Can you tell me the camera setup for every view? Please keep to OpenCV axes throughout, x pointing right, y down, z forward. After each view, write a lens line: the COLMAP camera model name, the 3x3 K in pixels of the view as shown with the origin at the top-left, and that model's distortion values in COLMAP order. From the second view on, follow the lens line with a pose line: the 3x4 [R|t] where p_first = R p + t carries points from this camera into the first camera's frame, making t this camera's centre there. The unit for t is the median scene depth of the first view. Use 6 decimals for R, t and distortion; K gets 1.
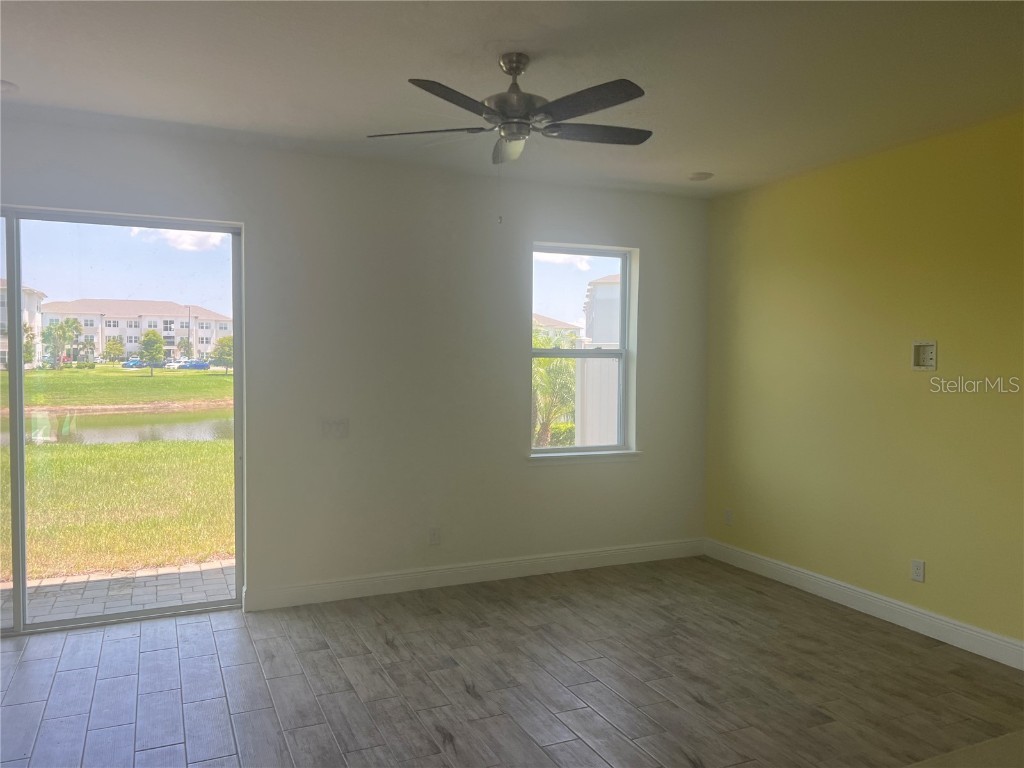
lens RADIAL K [[767.9, 0, 512.0], [0, 767.9, 384.0], [0, 0, 1]] dist [0.028046, -0.011093]
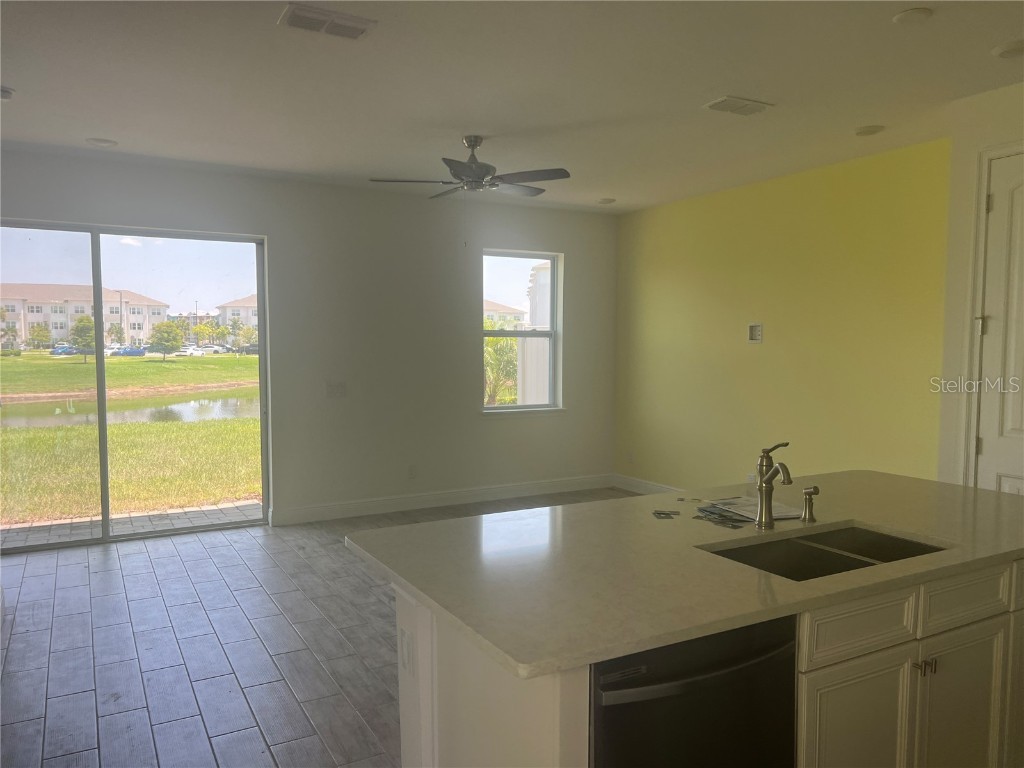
lens RADIAL K [[767.9, 0, 512.0], [0, 767.9, 384.0], [0, 0, 1]] dist [0.028046, -0.011093]
pose [[0.997360, -0.009703, 0.071967, -0.018939], [0.008261, 0.999760, 0.020306, 0.018911], [-0.072147, -0.019658, 0.997200, -0.298324]]
